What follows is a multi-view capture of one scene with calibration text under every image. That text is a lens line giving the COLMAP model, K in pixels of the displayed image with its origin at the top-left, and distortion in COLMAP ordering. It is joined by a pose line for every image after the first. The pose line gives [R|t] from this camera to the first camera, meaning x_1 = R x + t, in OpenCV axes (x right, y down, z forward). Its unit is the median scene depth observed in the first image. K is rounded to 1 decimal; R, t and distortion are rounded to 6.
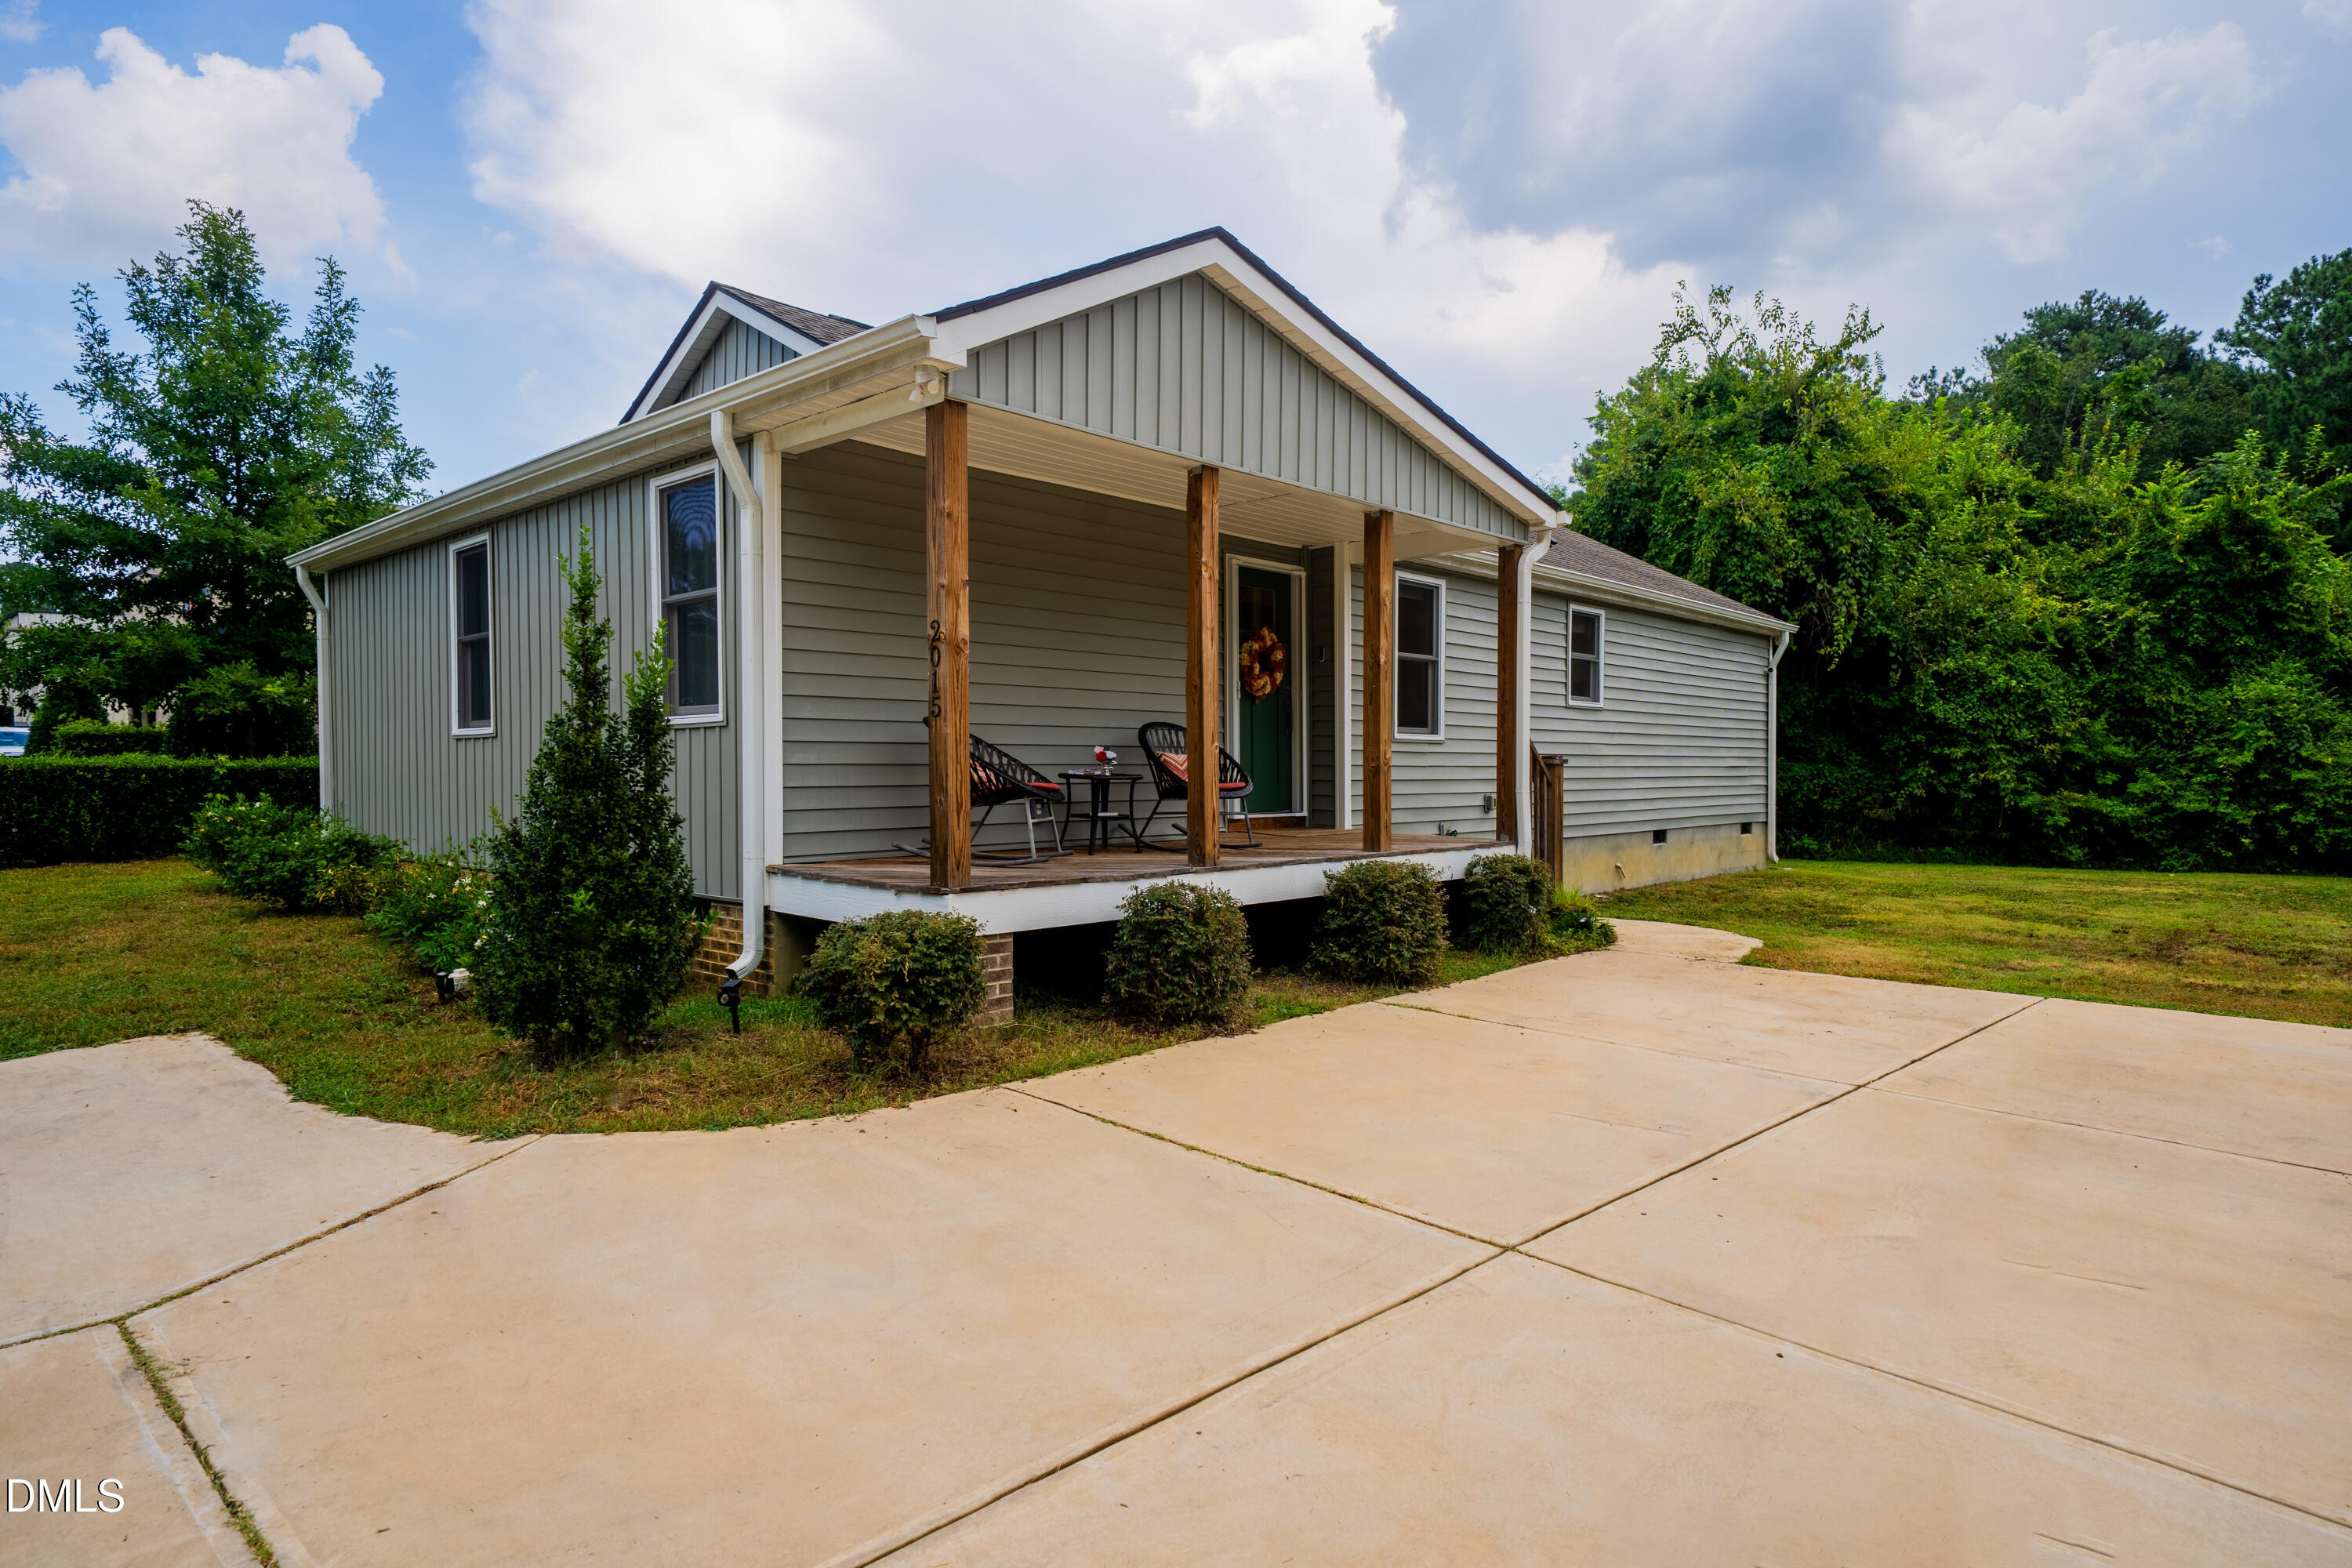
lens RADIAL K [[1318.9, 0, 1164.0], [0, 1318.9, 802.5], [0, 0, 1]] dist [0.024799, 0.004241]
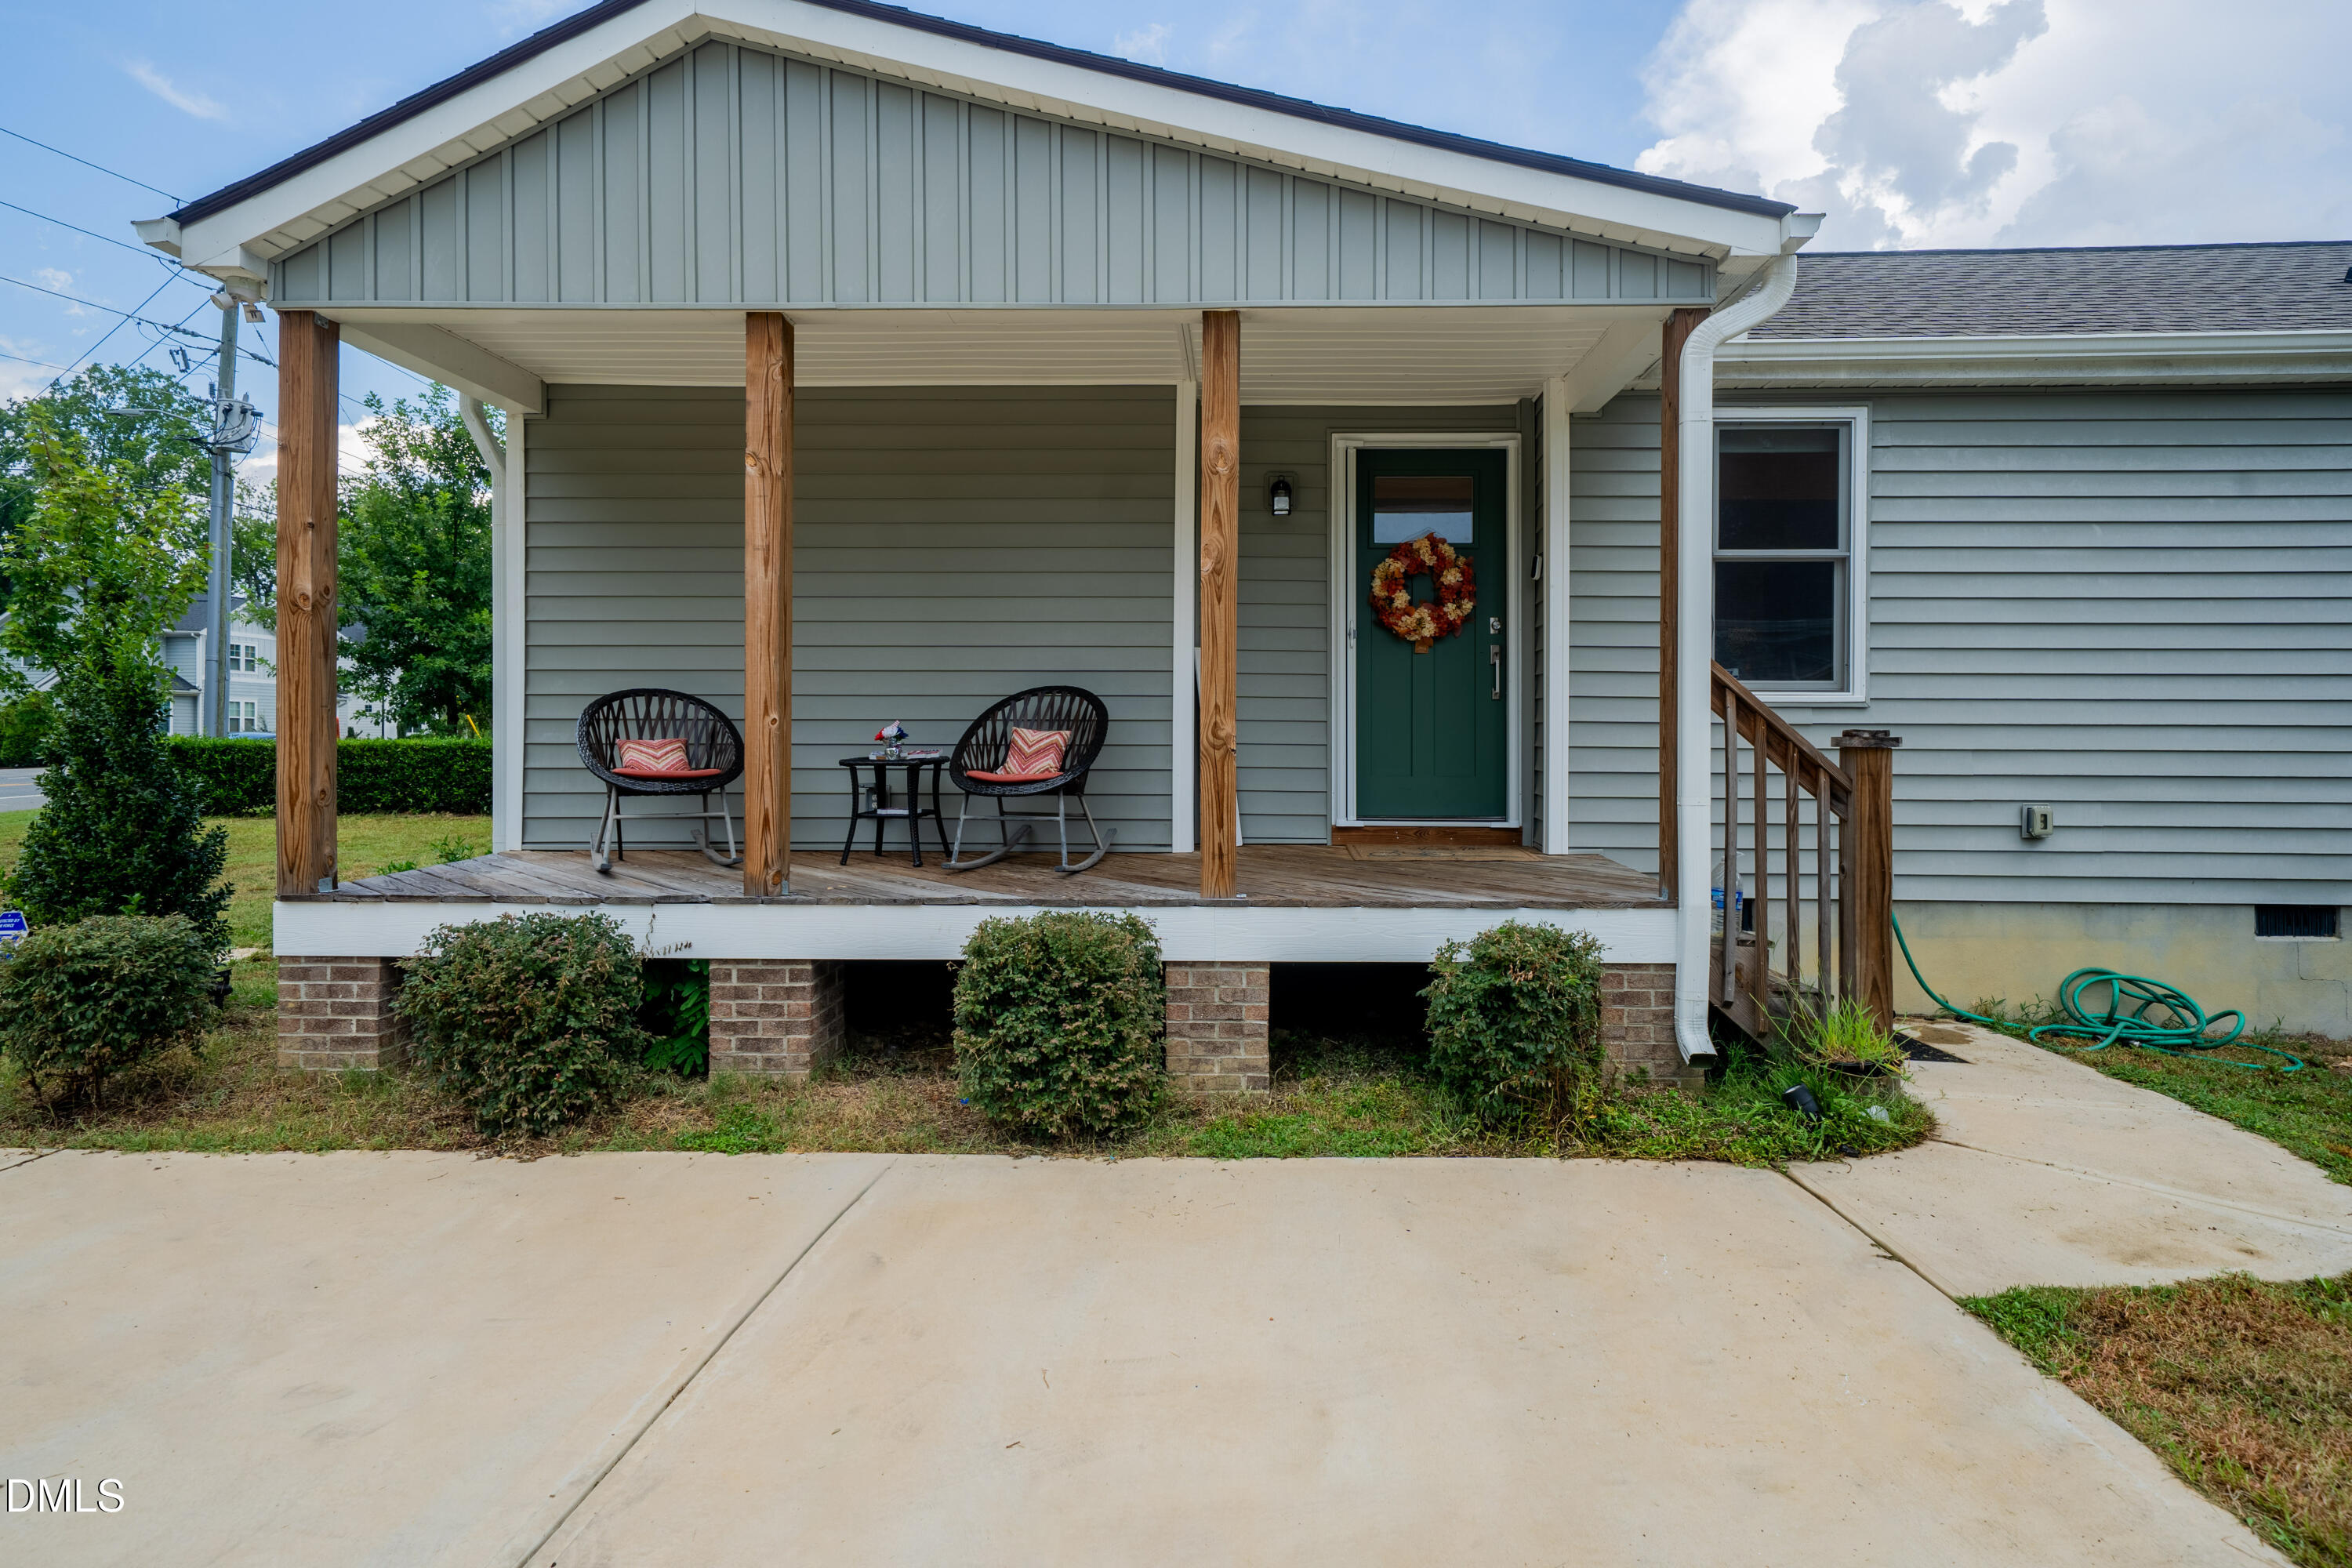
lens RADIAL K [[1221.3, 0, 1190.6], [0, 1221.3, 743.4], [0, 0, 1]] dist [0.023728, 0.004349]
pose [[0.669291, -0.003133, -0.742993, 0.188364], [-0.023328, 0.999409, -0.025228, -0.005206], [0.742634, 0.034217, 0.668823, 0.214257]]
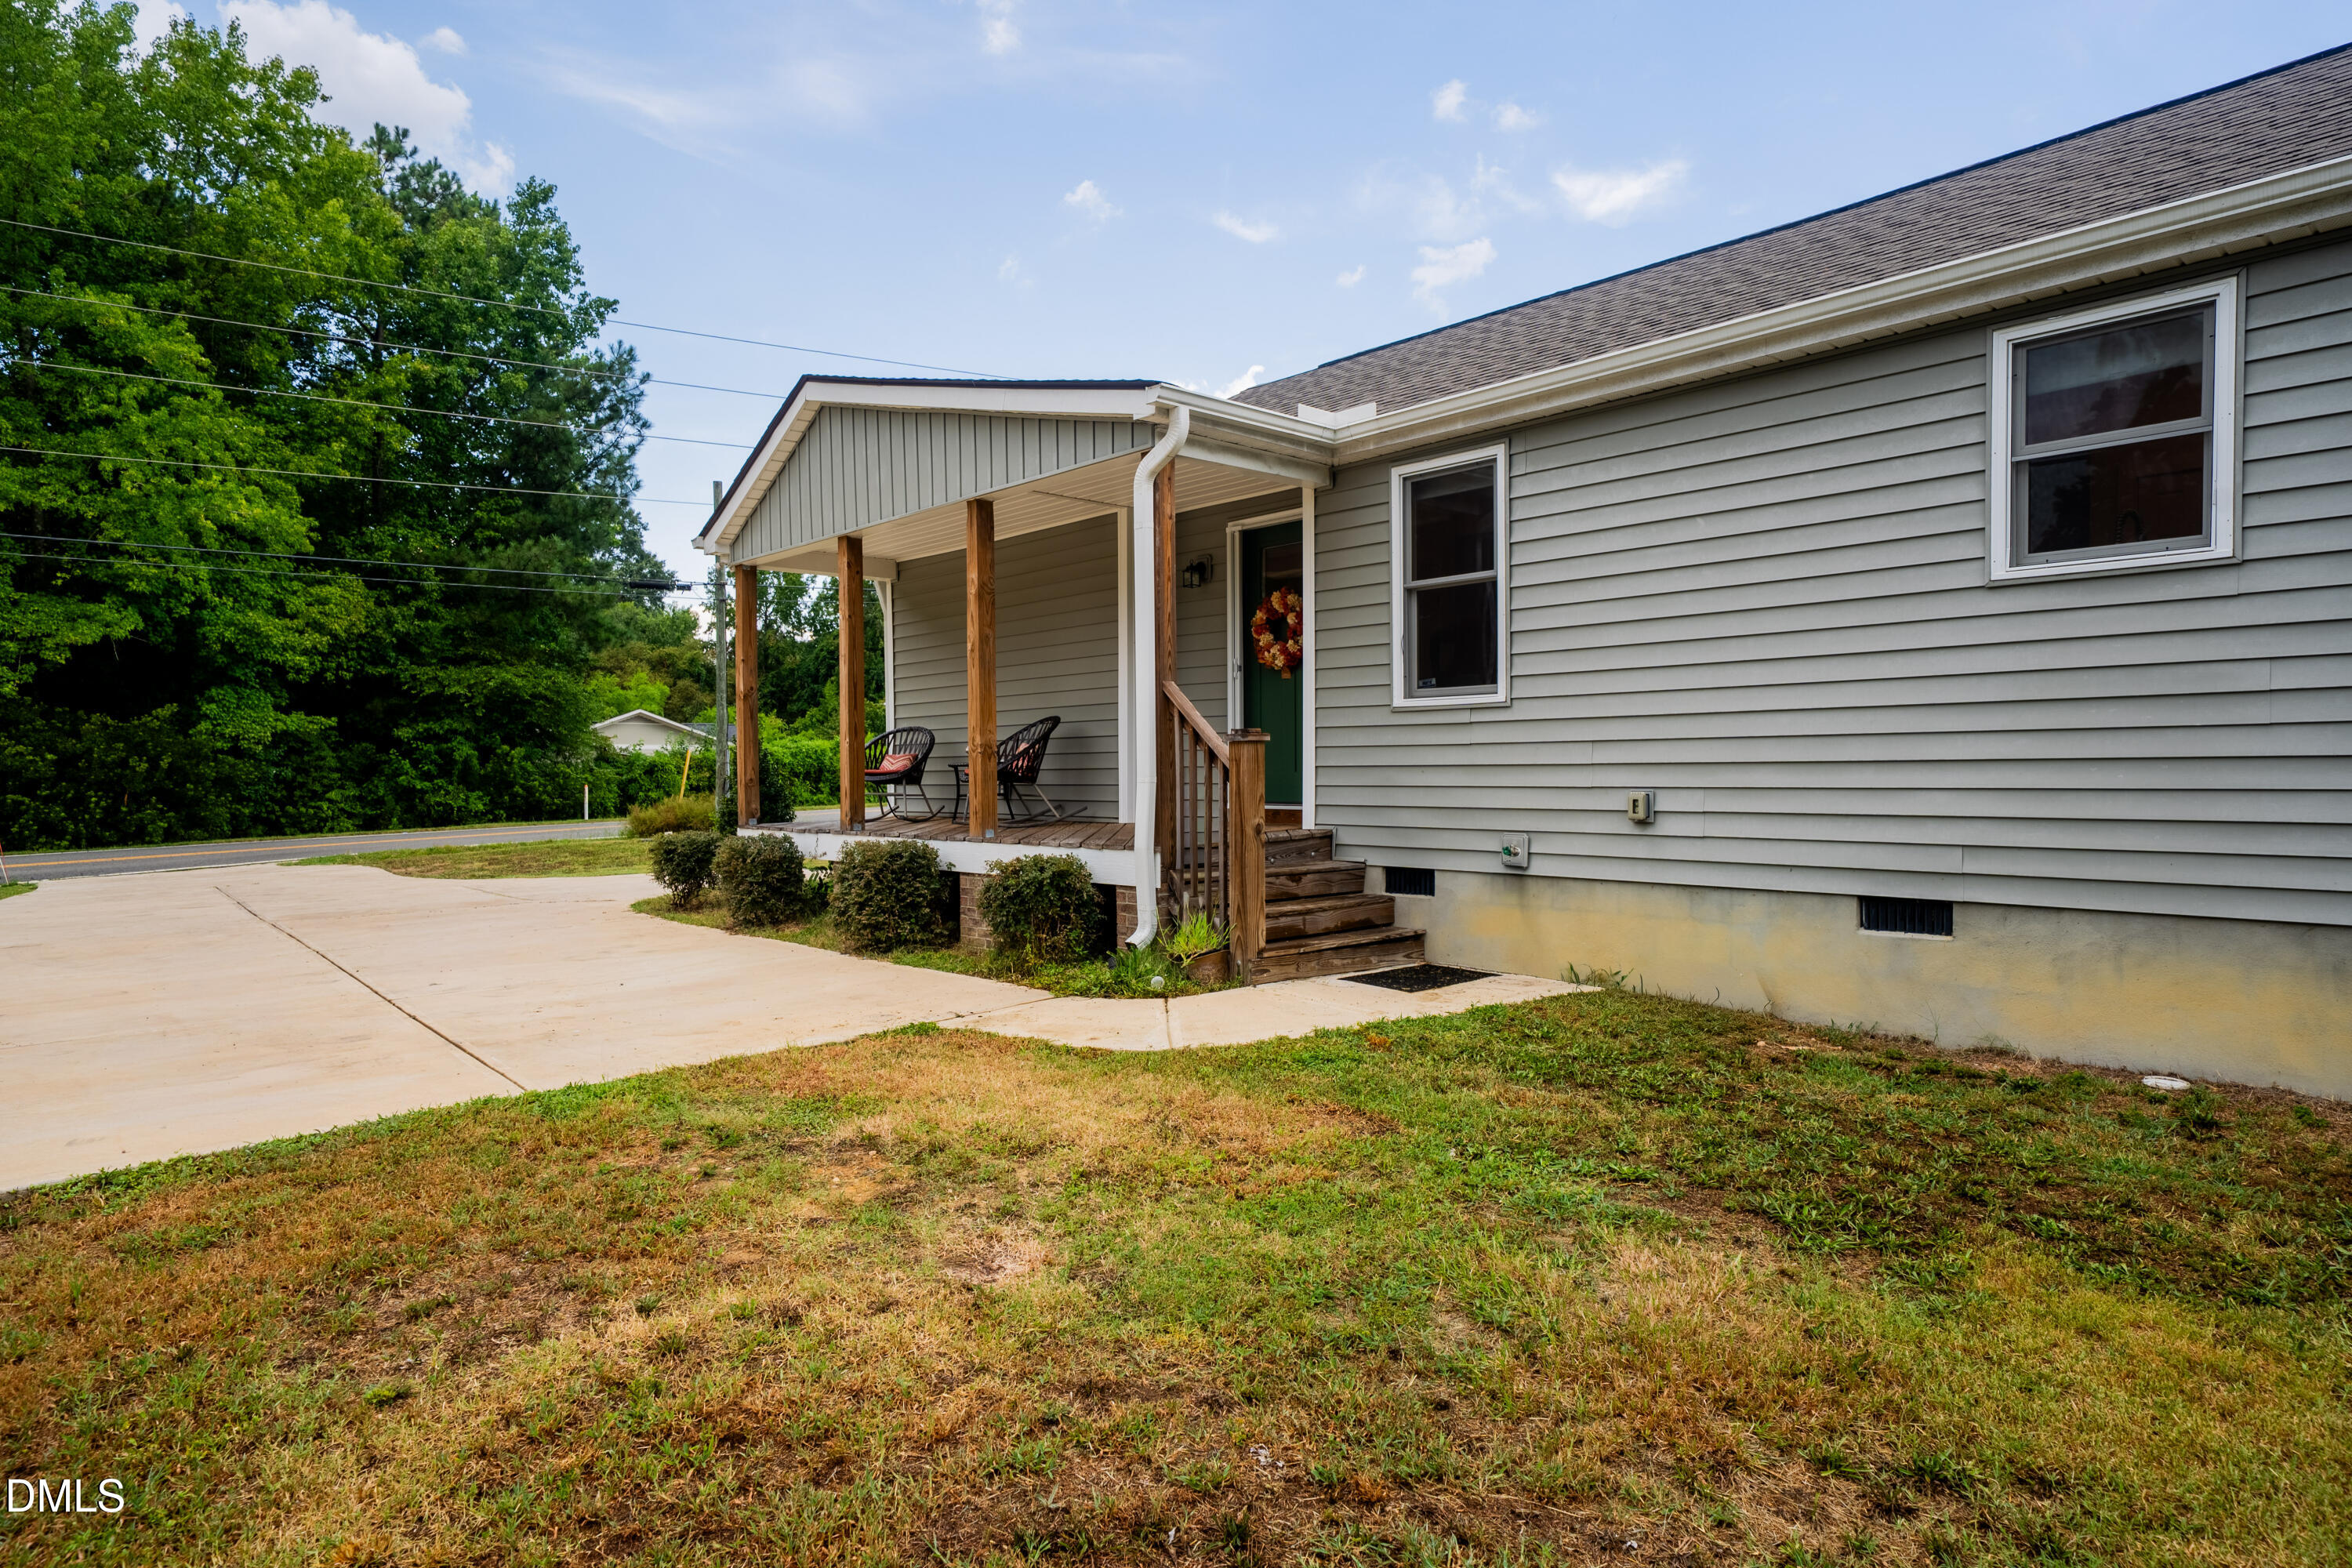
lens RADIAL K [[1318.9, 0, 1171.1], [0, 1318.9, 798.3], [0, 0, 1]] dist [0.024799, 0.004241]
pose [[-0.077107, 0.023208, -0.996753, 0.394726], [-0.016009, 0.999571, 0.024512, -0.006723], [0.996894, 0.017847, -0.076703, 0.416443]]
